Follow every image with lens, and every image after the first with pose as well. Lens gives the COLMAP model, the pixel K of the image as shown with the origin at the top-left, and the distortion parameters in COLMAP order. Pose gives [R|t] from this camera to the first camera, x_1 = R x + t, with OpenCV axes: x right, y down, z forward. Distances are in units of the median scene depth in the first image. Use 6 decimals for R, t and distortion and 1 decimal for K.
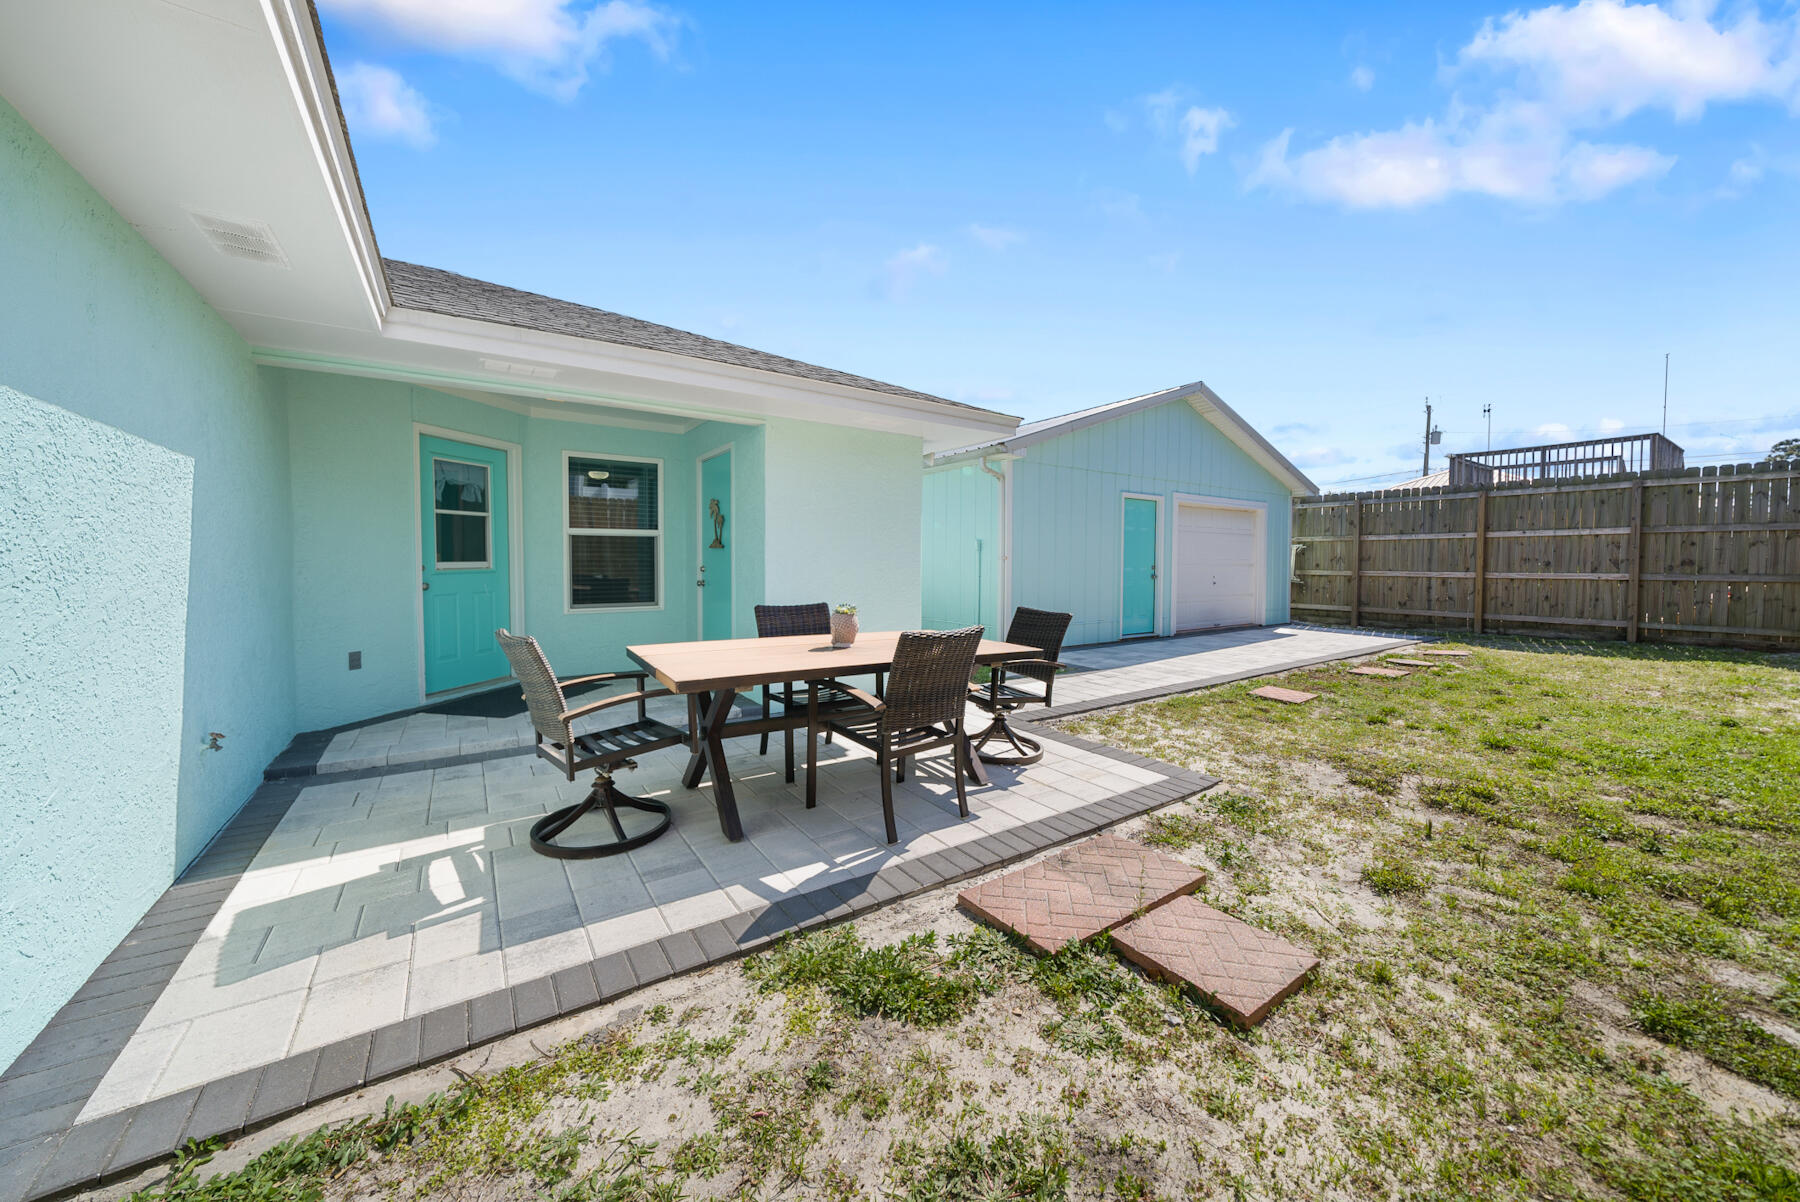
lens RADIAL K [[667.7, 0, 888.4], [0, 667.7, 577.9], [0, 0, 1]] dist [-0.005057, -0.000379]
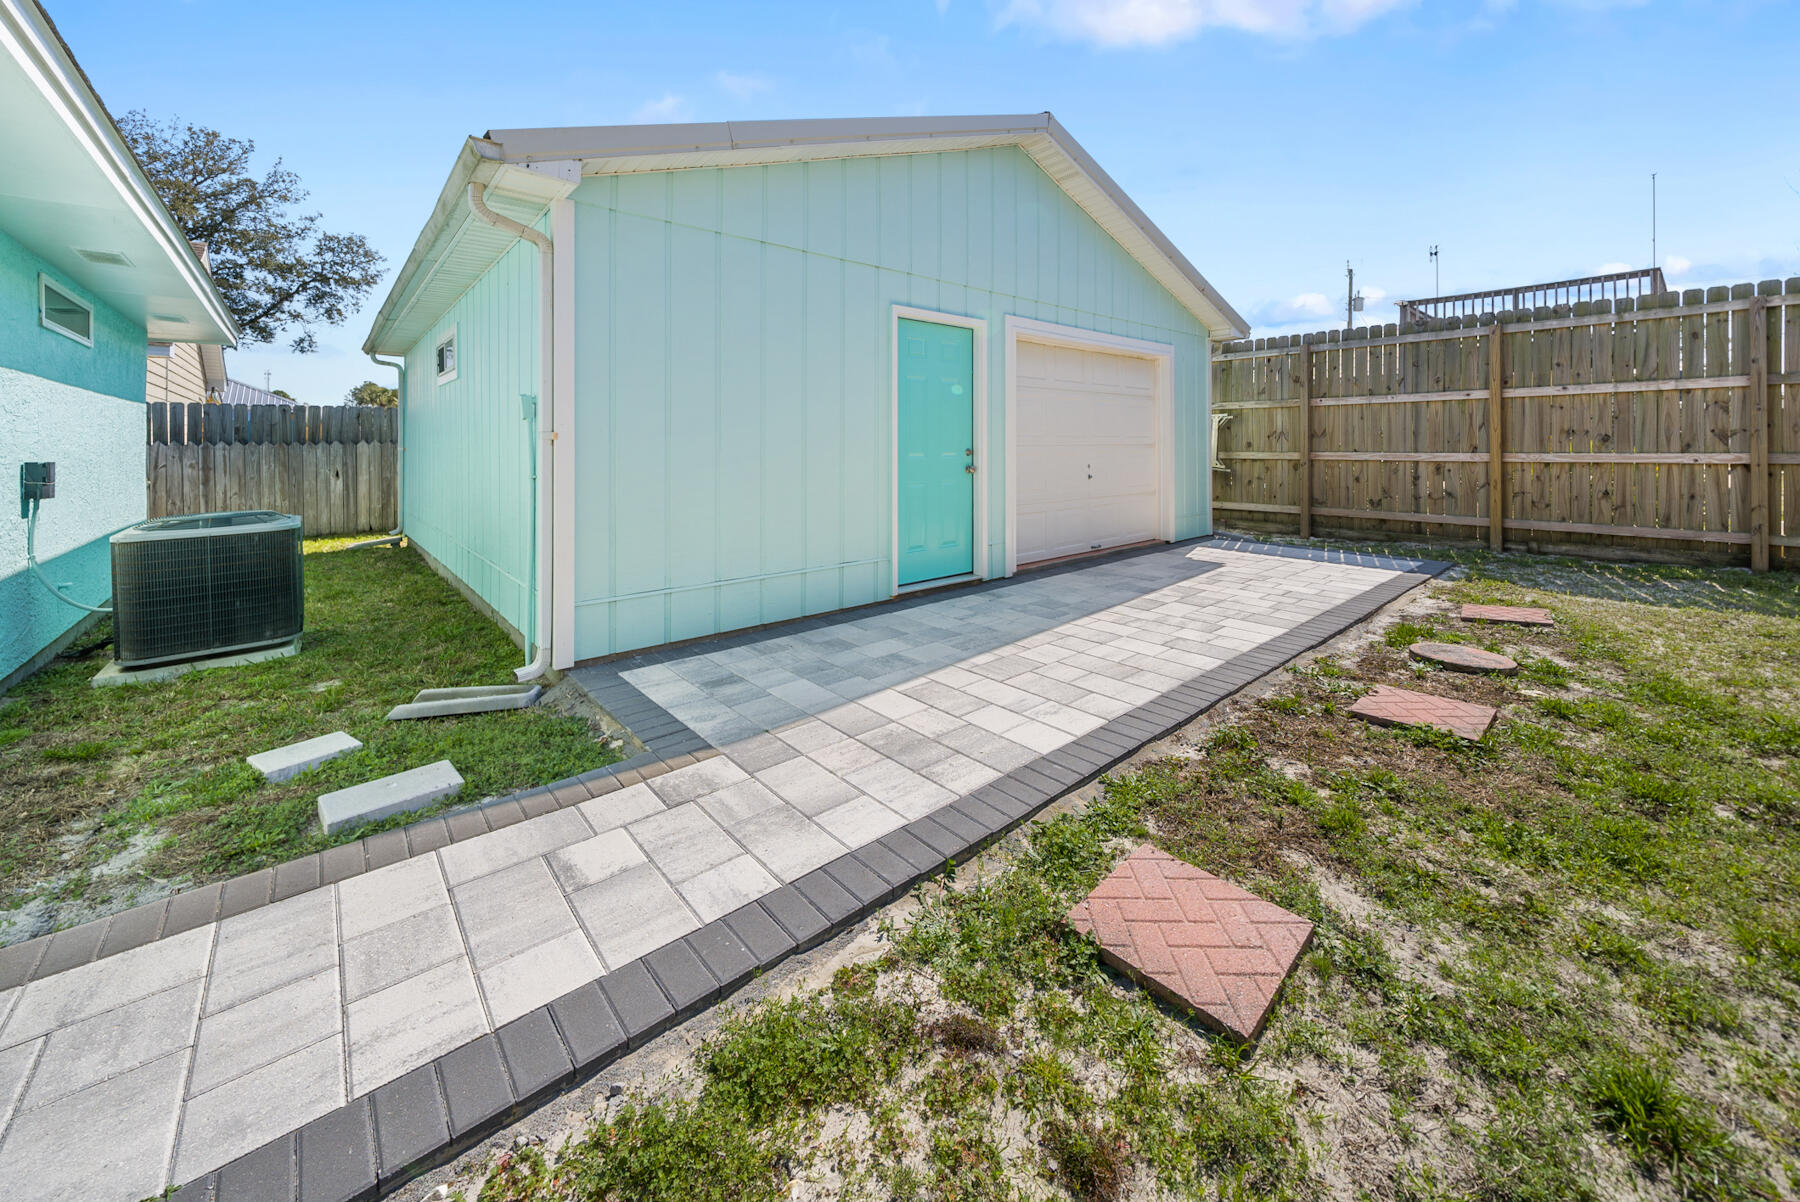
lens RADIAL K [[667.7, 0, 907.6], [0, 667.7, 443.0], [0, 0, 1]] dist [-0.005057, -0.000379]
pose [[0.993631, -0.010216, 0.112217, 0.270524], [0.013139, 0.999592, -0.025343, -0.009467], [-0.111912, 0.026656, 0.993361, 0.443078]]
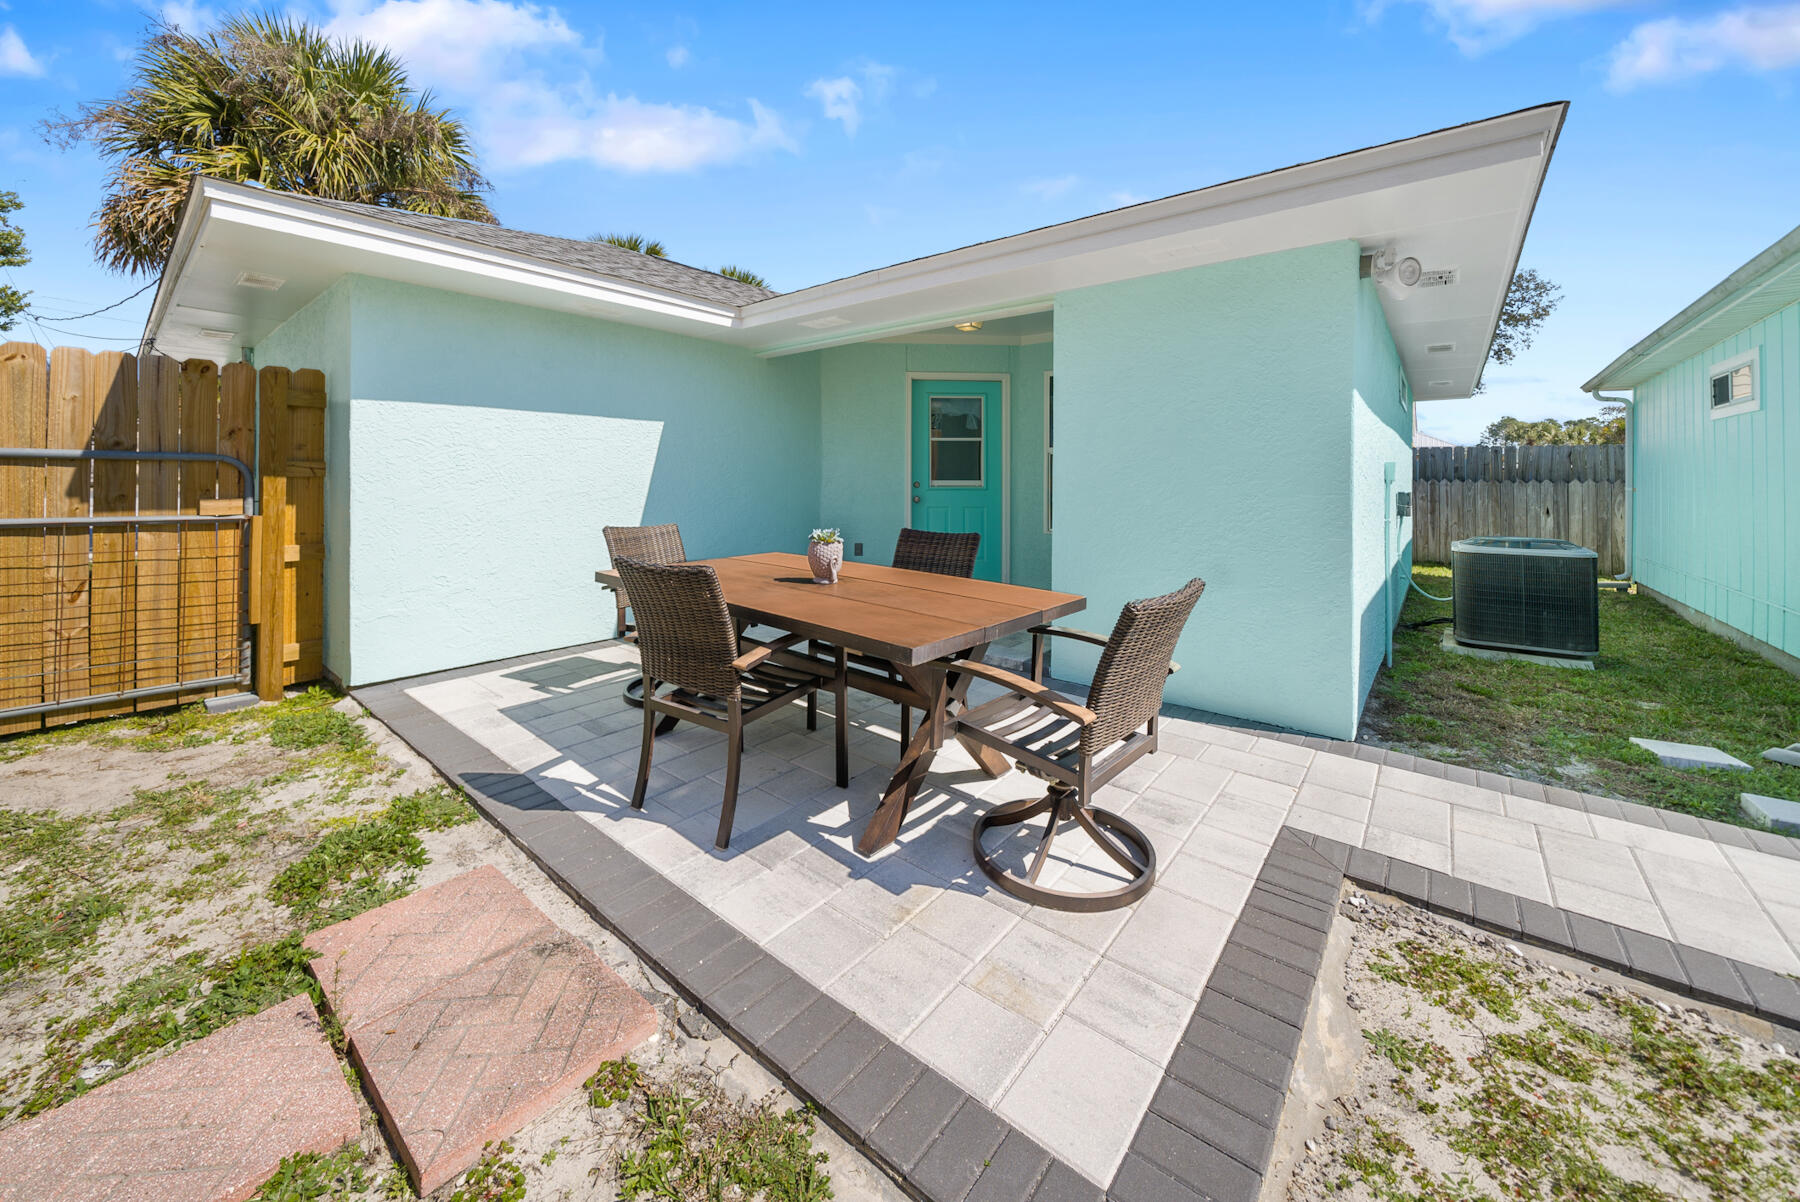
lens RADIAL K [[667.7, 0, 891.1], [0, 667.7, 475.2], [0, 0, 1]] dist [-0.005057, -0.000379]
pose [[0.263232, -0.005020, -0.964720, 0.257226], [-0.034606, 0.999294, -0.014643, -0.005979], [0.964112, 0.037240, 0.262872, 0.304792]]
